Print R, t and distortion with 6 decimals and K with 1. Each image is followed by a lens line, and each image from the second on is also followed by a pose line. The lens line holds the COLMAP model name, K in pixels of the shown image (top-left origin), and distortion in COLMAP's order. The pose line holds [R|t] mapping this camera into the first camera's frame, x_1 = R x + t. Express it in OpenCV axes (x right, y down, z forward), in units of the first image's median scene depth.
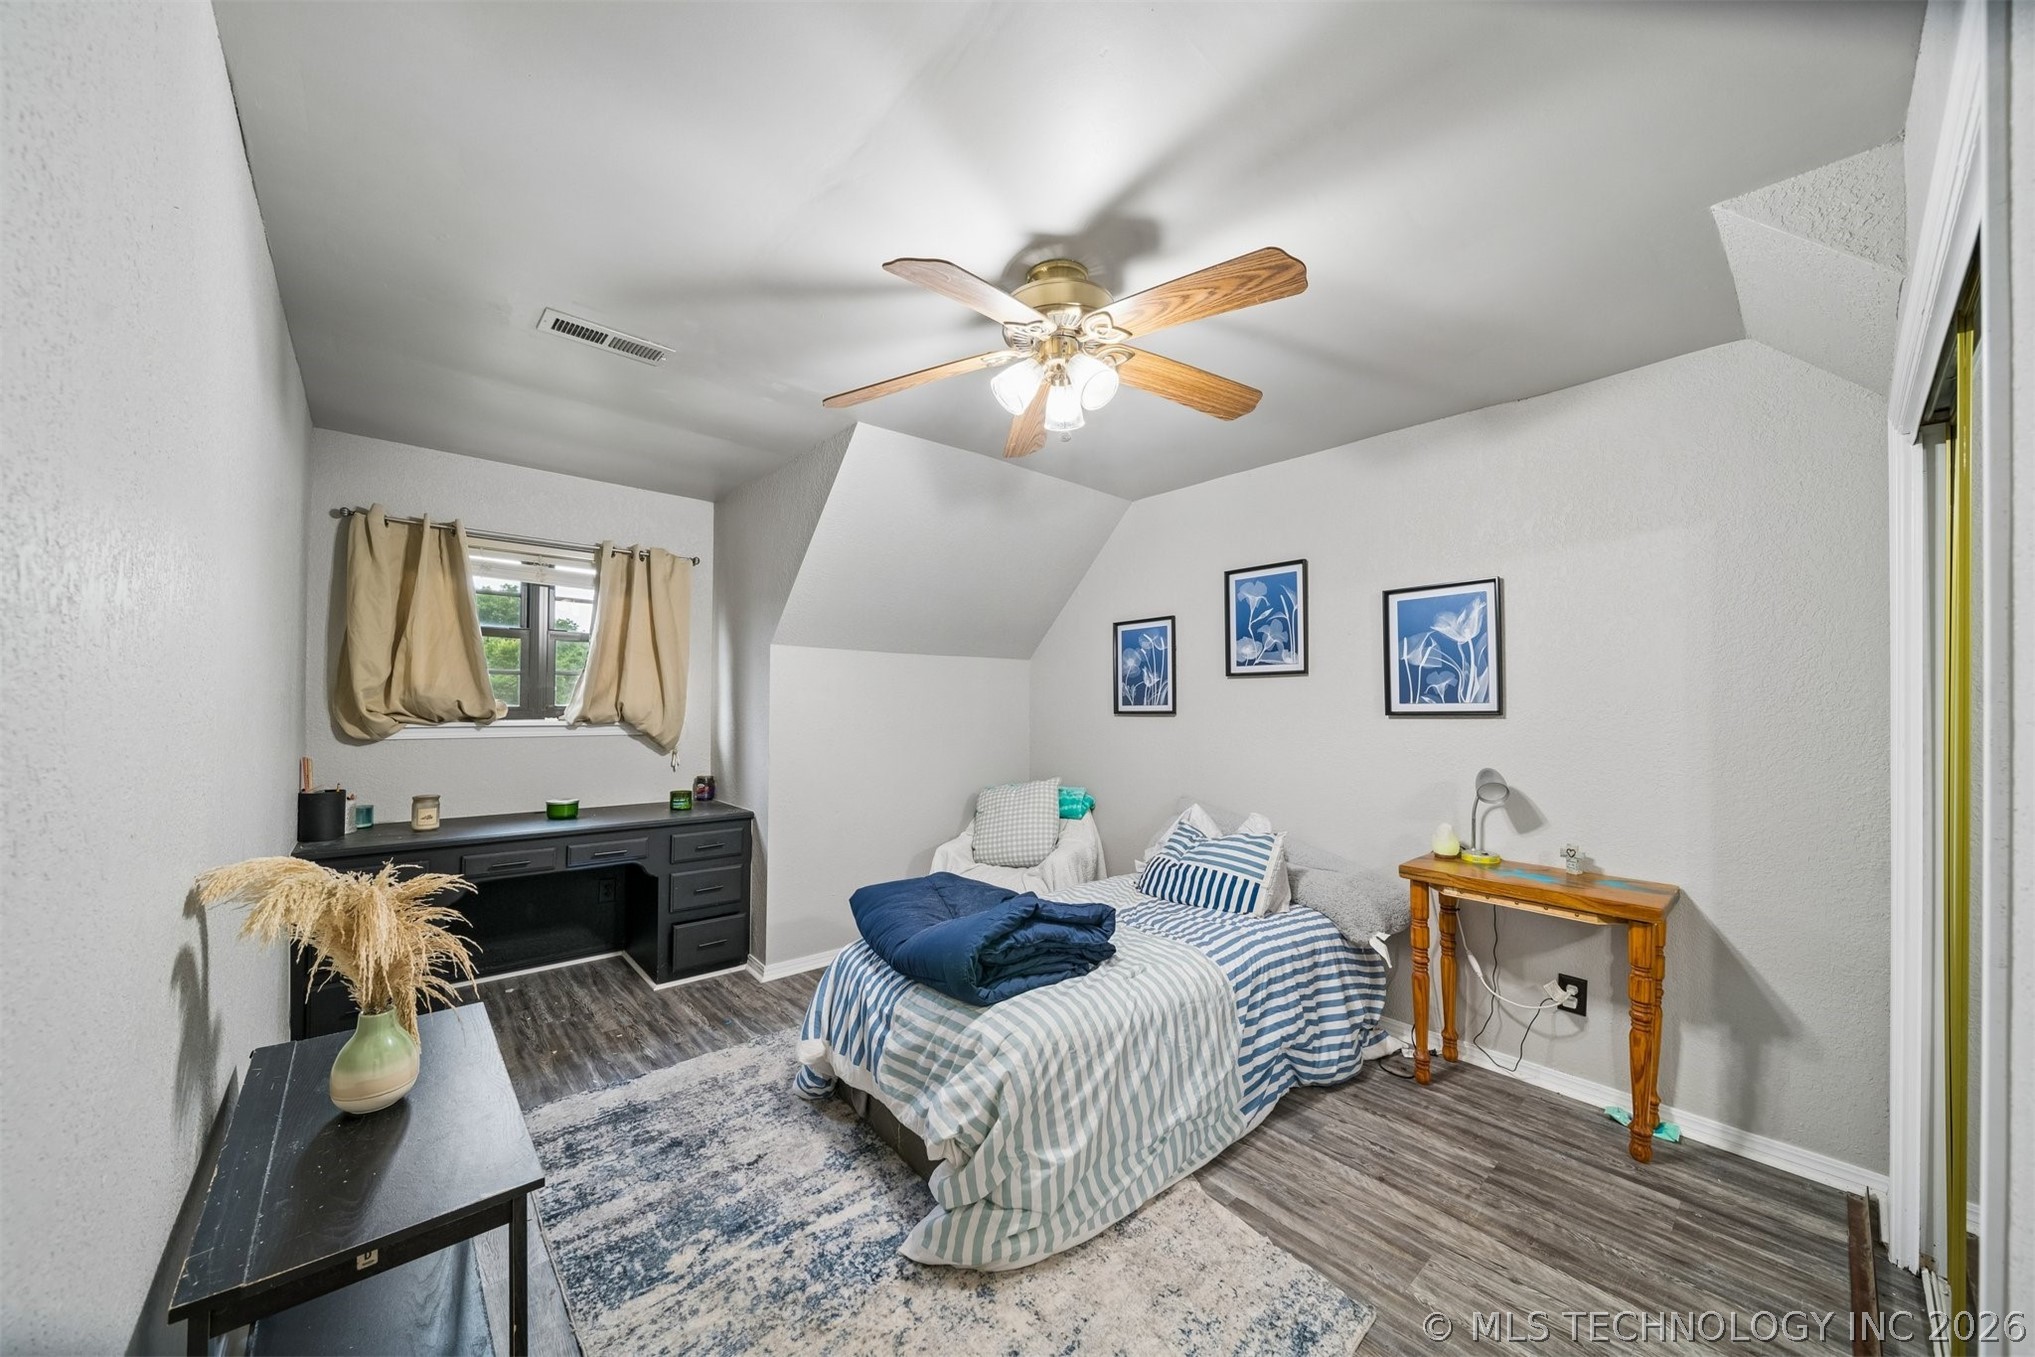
lens RADIAL K [[716.5, 0, 1022.7], [0, 716.5, 698.5], [0, 0, 1]] dist [-0.001229, -0.000463]
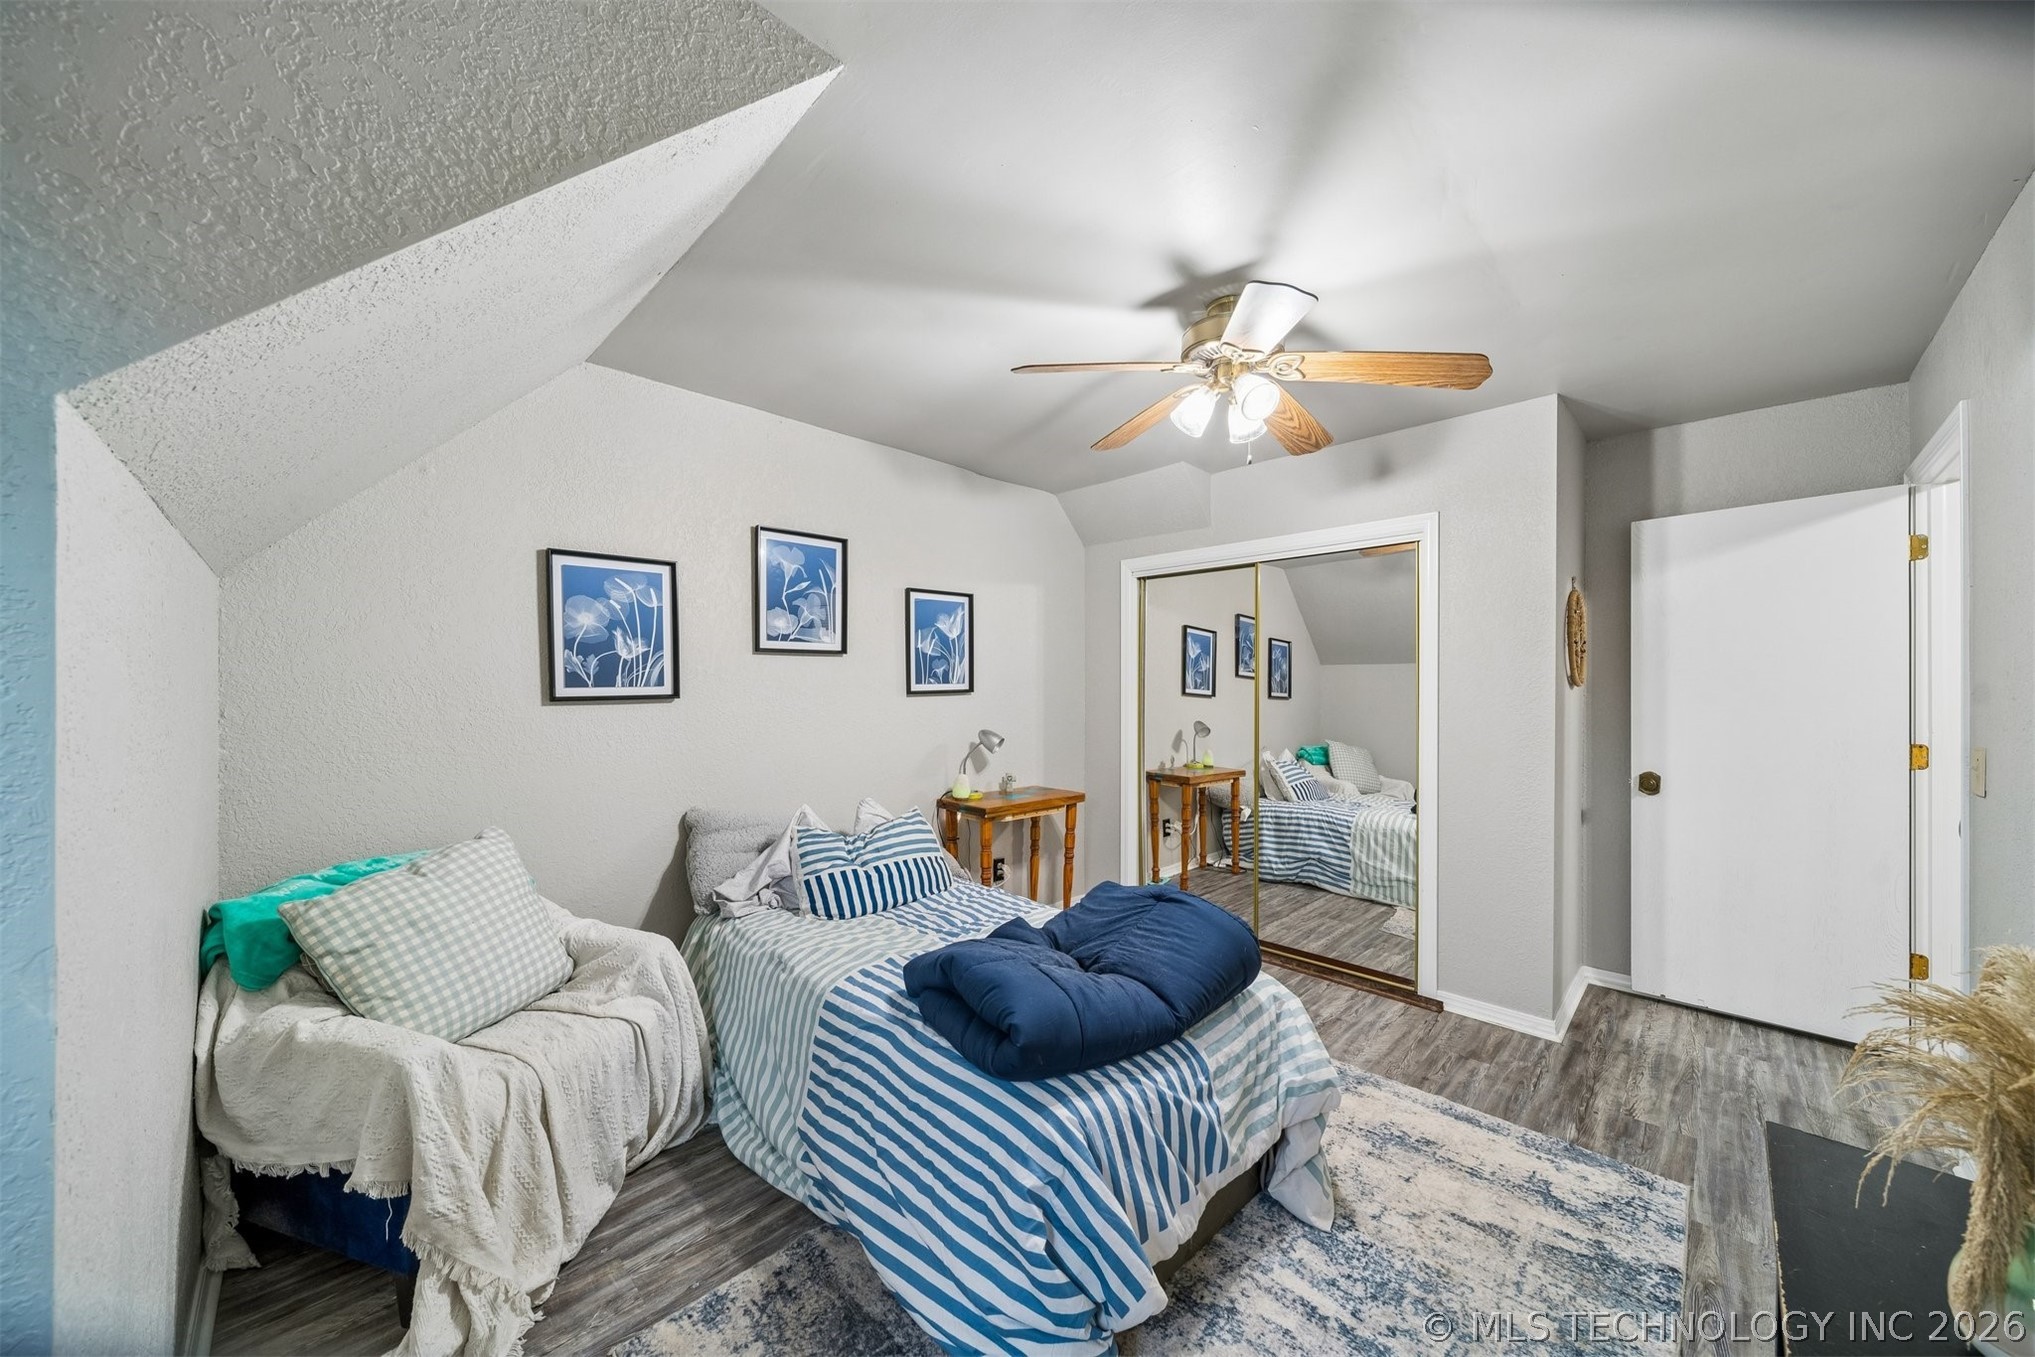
lens RADIAL K [[716.5, 0, 1022.7], [0, 716.5, 698.5], [0, 0, 1]] dist [-0.001229, -0.000463]
pose [[-0.063071, -0.022143, 0.997763, -0.665356], [-0.008772, 0.999728, 0.021632, 0.003181], [-0.997970, -0.007388, -0.063249, 0.880241]]
